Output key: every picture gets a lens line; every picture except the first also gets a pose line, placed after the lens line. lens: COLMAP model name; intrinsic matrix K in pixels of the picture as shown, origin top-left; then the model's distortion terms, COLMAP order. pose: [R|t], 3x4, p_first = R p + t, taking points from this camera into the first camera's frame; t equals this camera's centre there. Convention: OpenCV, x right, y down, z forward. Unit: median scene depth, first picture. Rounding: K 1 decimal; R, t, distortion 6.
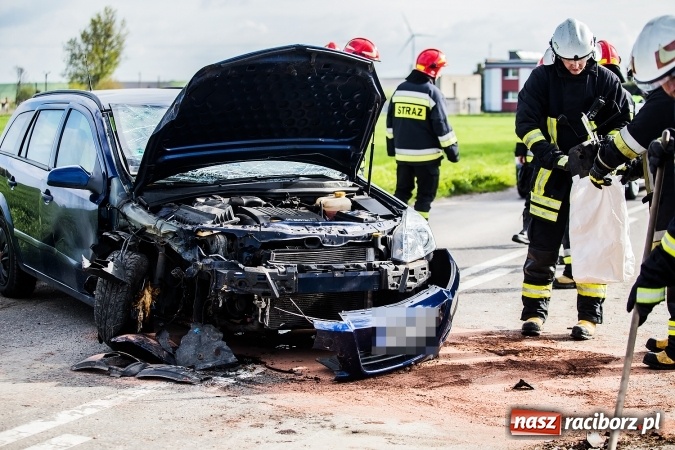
lens RADIAL K [[1399.9, 0, 337.5], [0, 1399.9, 225.0], [0, 0, 1]] dist [-0.308349, 0.219574]
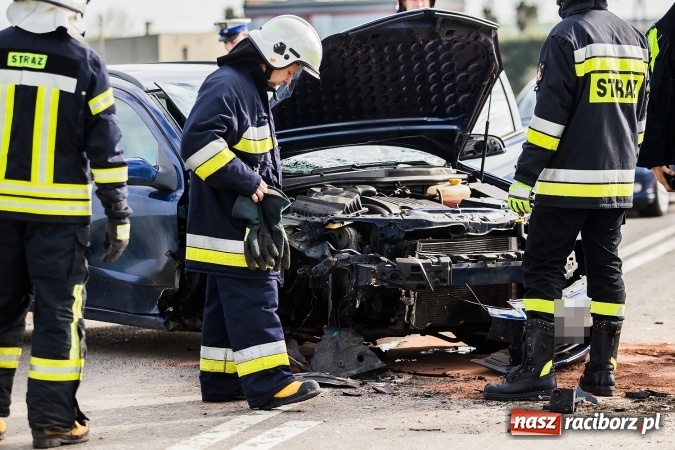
lens RADIAL K [[3424.0, 0, 337.5], [0, 3424.0, 225.0], [0, 0, 1]] dist [-0.031443, 6.259693]
pose [[0.980253, -0.034423, 0.194729, -0.509875], [0.043913, 0.998038, -0.044633, 0.101342], [-0.192811, 0.052303, 0.979841, -1.106841]]
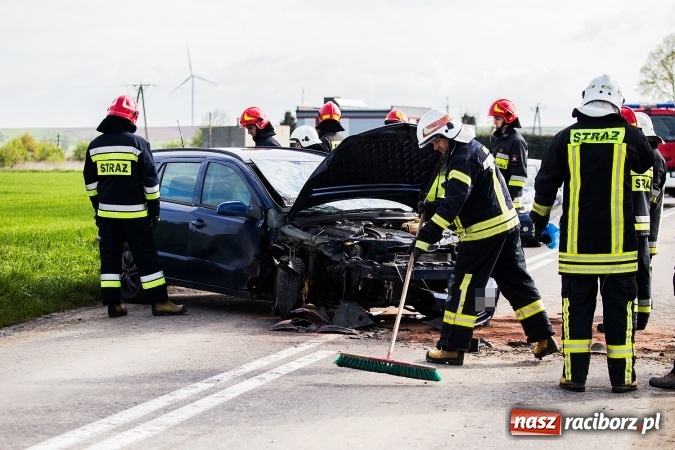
lens RADIAL K [[2075.9, 0, 337.5], [0, 2075.9, 225.0], [0, 0, 1]] dist [-0.033292, 0.087084]
pose [[0.981969, 0.003107, 0.189018, -0.540662], [0.007189, 0.998528, -0.053759, 0.109328], [-0.188907, 0.054148, 0.980501, -1.257960]]
